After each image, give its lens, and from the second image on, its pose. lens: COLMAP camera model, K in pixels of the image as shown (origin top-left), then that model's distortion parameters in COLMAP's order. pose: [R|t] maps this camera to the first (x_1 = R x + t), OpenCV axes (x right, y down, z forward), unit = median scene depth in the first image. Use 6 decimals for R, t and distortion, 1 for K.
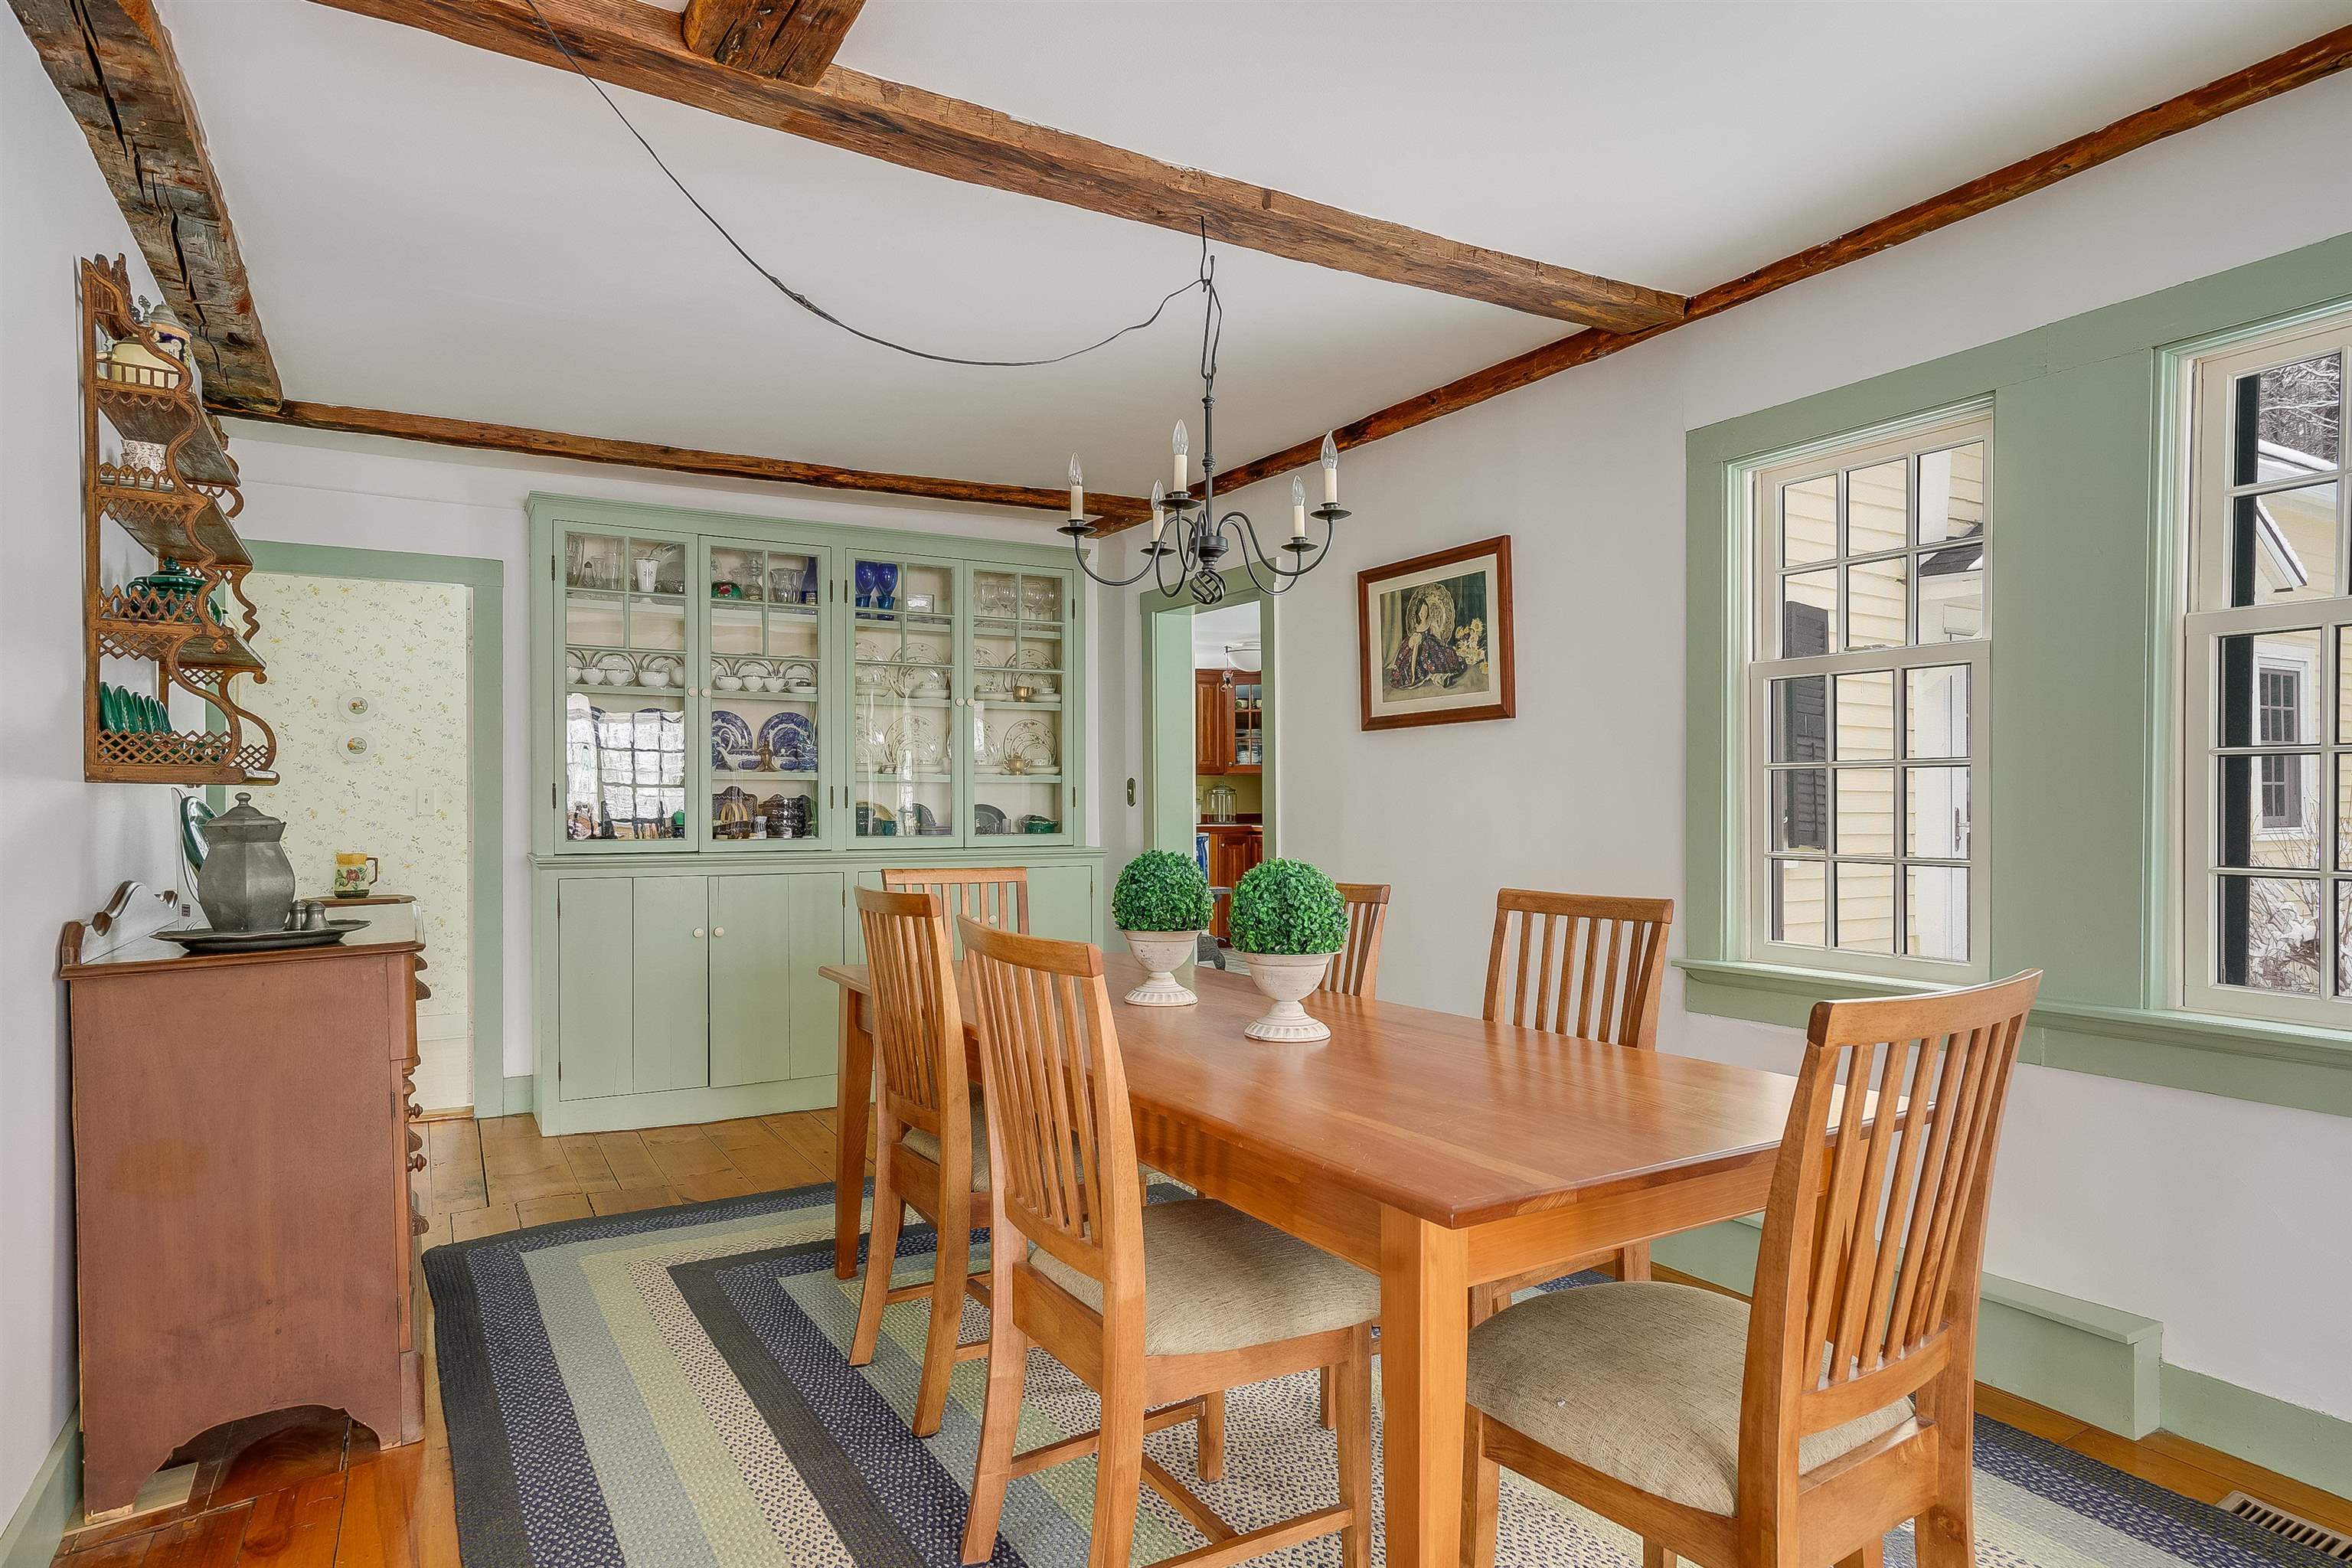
lens RADIAL K [[1323.7, 0, 1171.5], [0, 1323.7, 795.2], [0, 0, 1]] dist [0.041048, 0.000359]
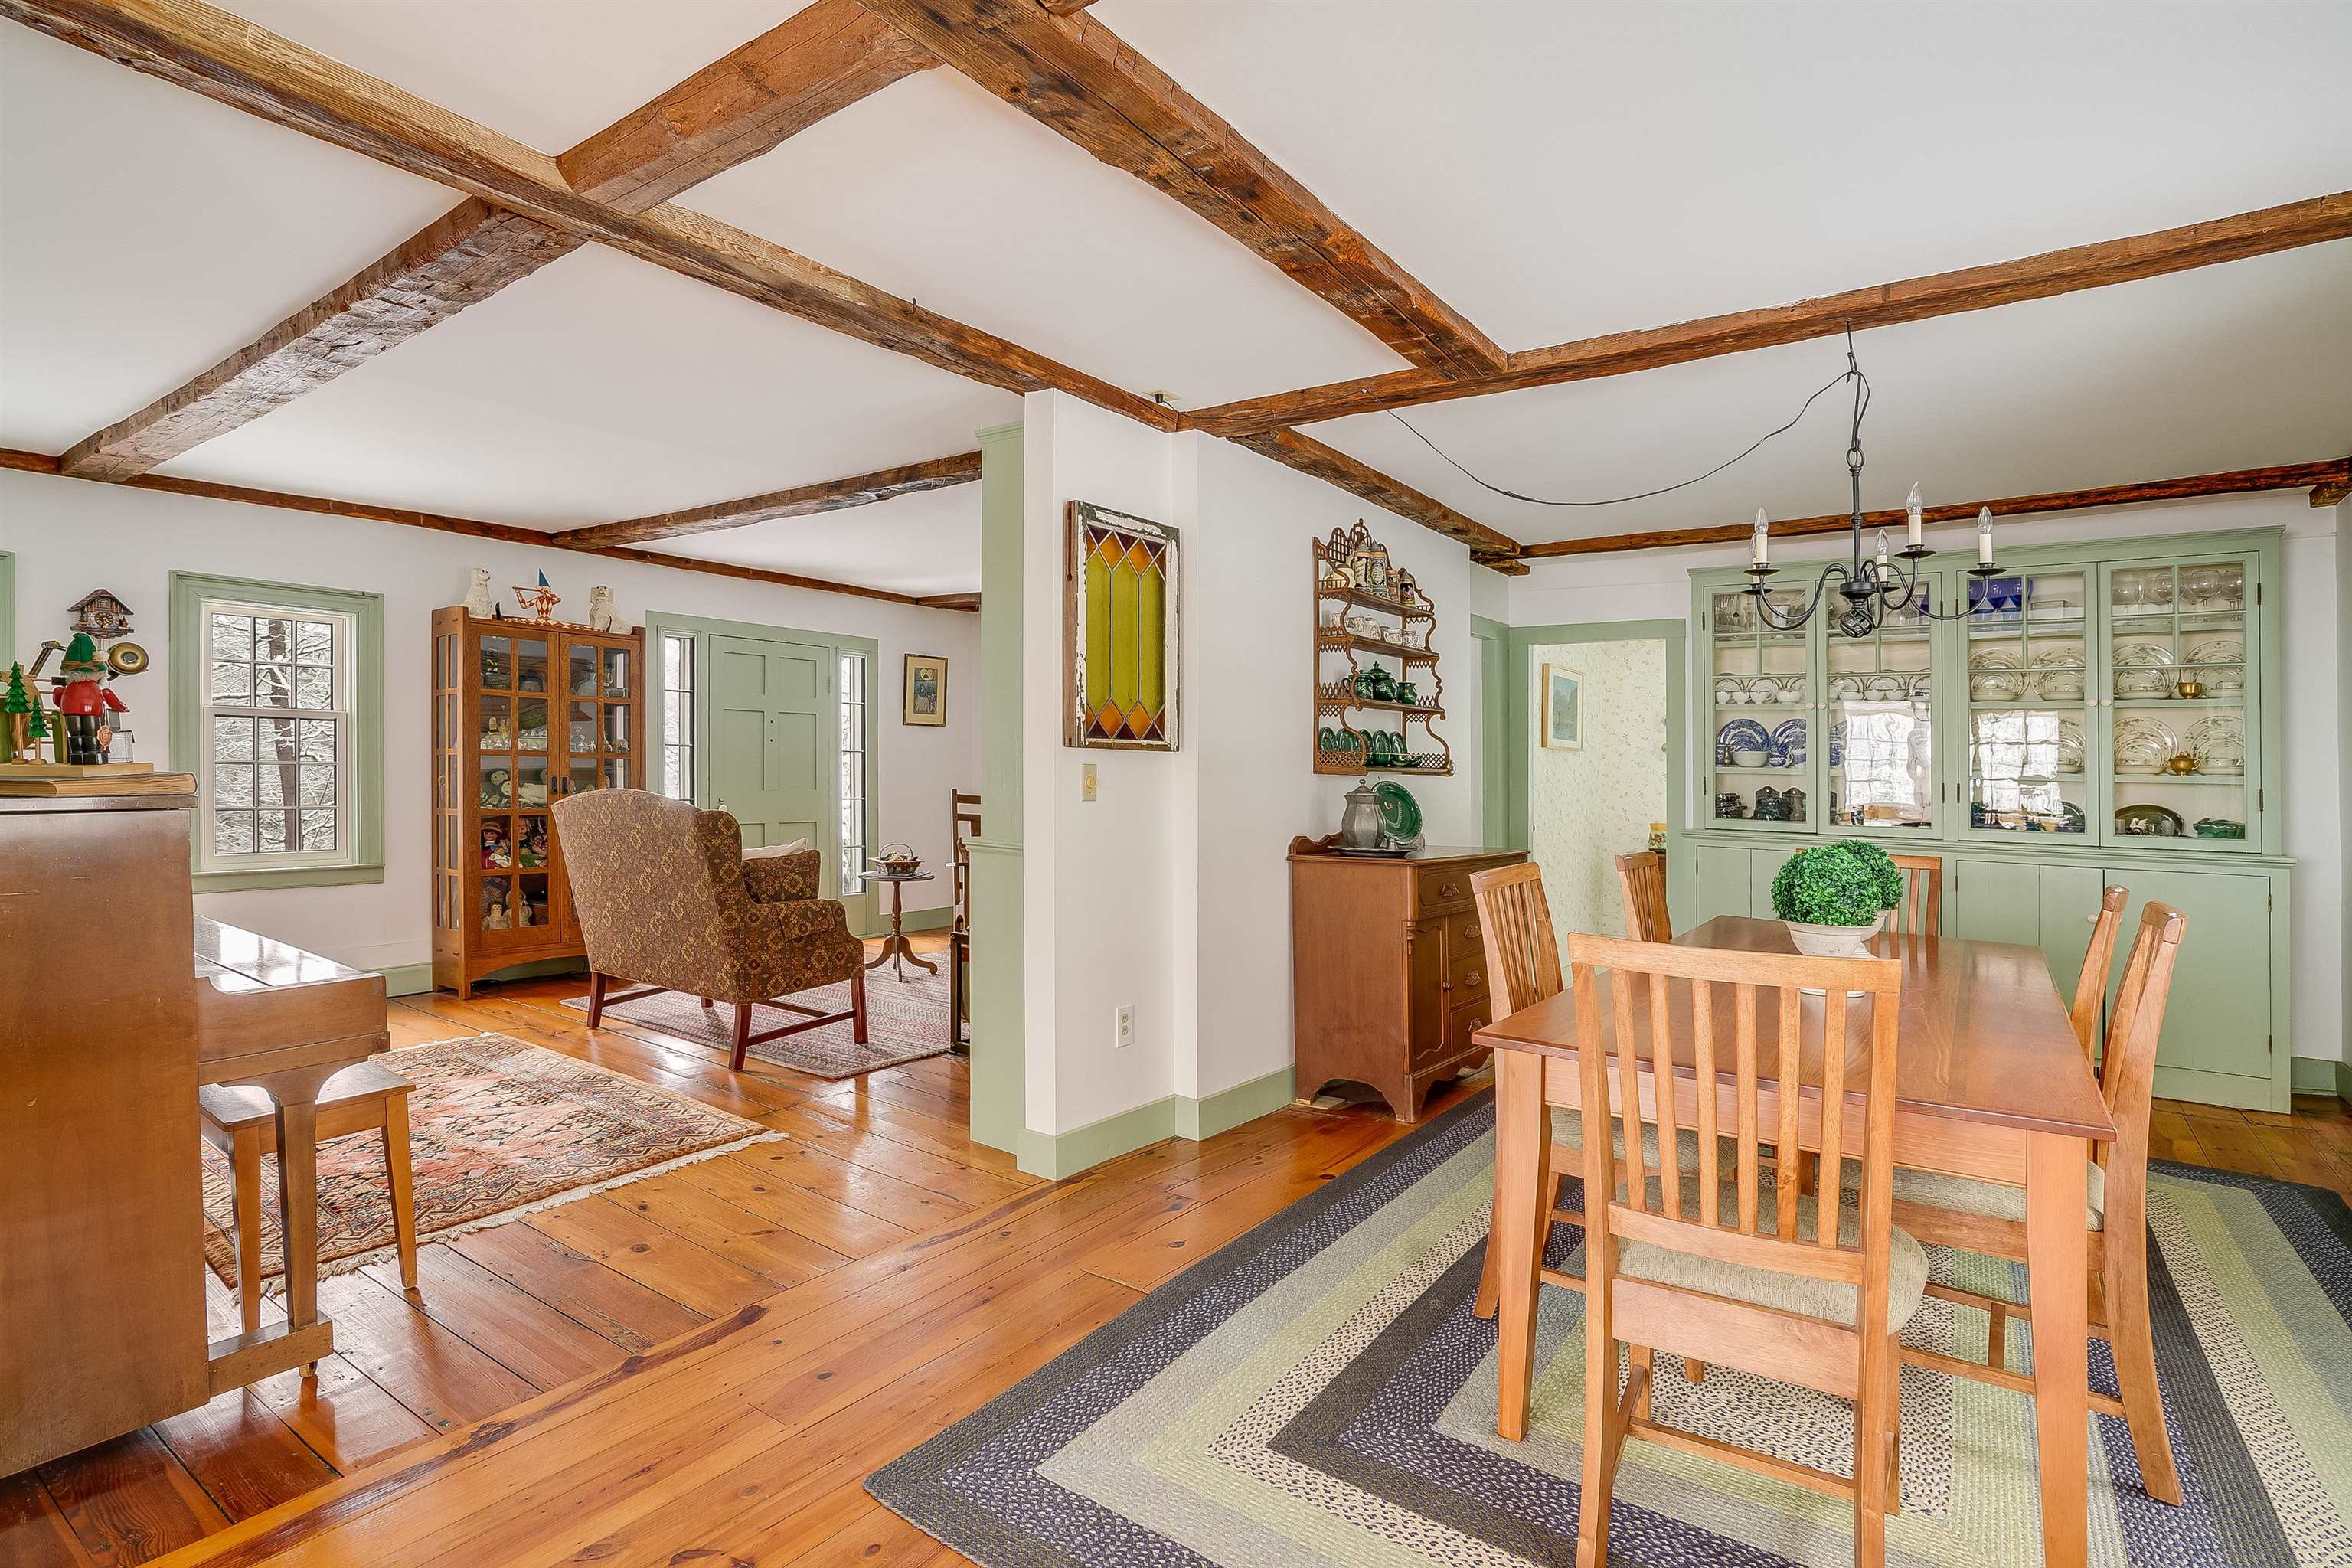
lens RADIAL K [[1137.9, 0, 1170.1], [0, 1137.9, 775.6], [0, 0, 1]] dist [-0.004896, 0.000406]
pose [[0.423913, 0.011205, -0.905634, 0.416212], [-0.018148, 0.999828, 0.003875, -0.006207], [0.905521, 0.014793, 0.424043, 0.003651]]
